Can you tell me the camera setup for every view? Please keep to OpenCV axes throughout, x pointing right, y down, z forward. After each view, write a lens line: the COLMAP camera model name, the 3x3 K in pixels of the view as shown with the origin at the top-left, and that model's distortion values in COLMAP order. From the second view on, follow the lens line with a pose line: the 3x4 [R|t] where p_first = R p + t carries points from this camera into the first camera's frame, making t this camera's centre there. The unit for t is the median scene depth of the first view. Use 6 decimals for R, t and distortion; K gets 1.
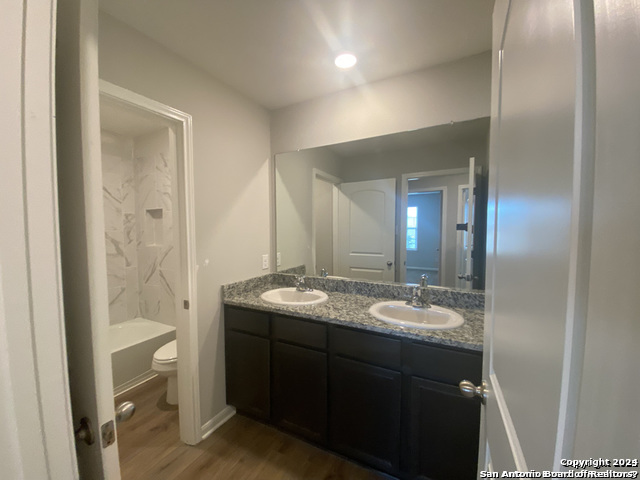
lens RADIAL K [[259.5, 0, 319.1], [0, 259.5, 240.1], [0, 0, 1]] dist [0.026079, -0.022718]
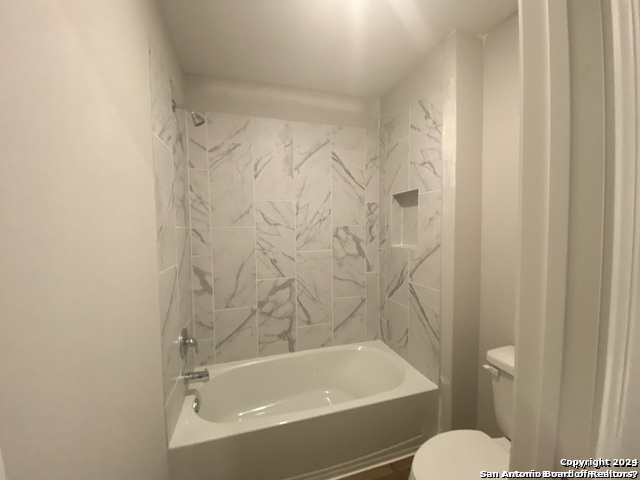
lens RADIAL K [[256.7, 0, 317.8], [0, 256.7, 239.0], [0, 0, 1]] dist [0.024653, -0.000012]
pose [[0.693906, 0.026458, -0.719579, -0.452085], [-0.025113, 0.999606, 0.012537, -0.000822], [0.719627, 0.009372, 0.694297, 0.561354]]
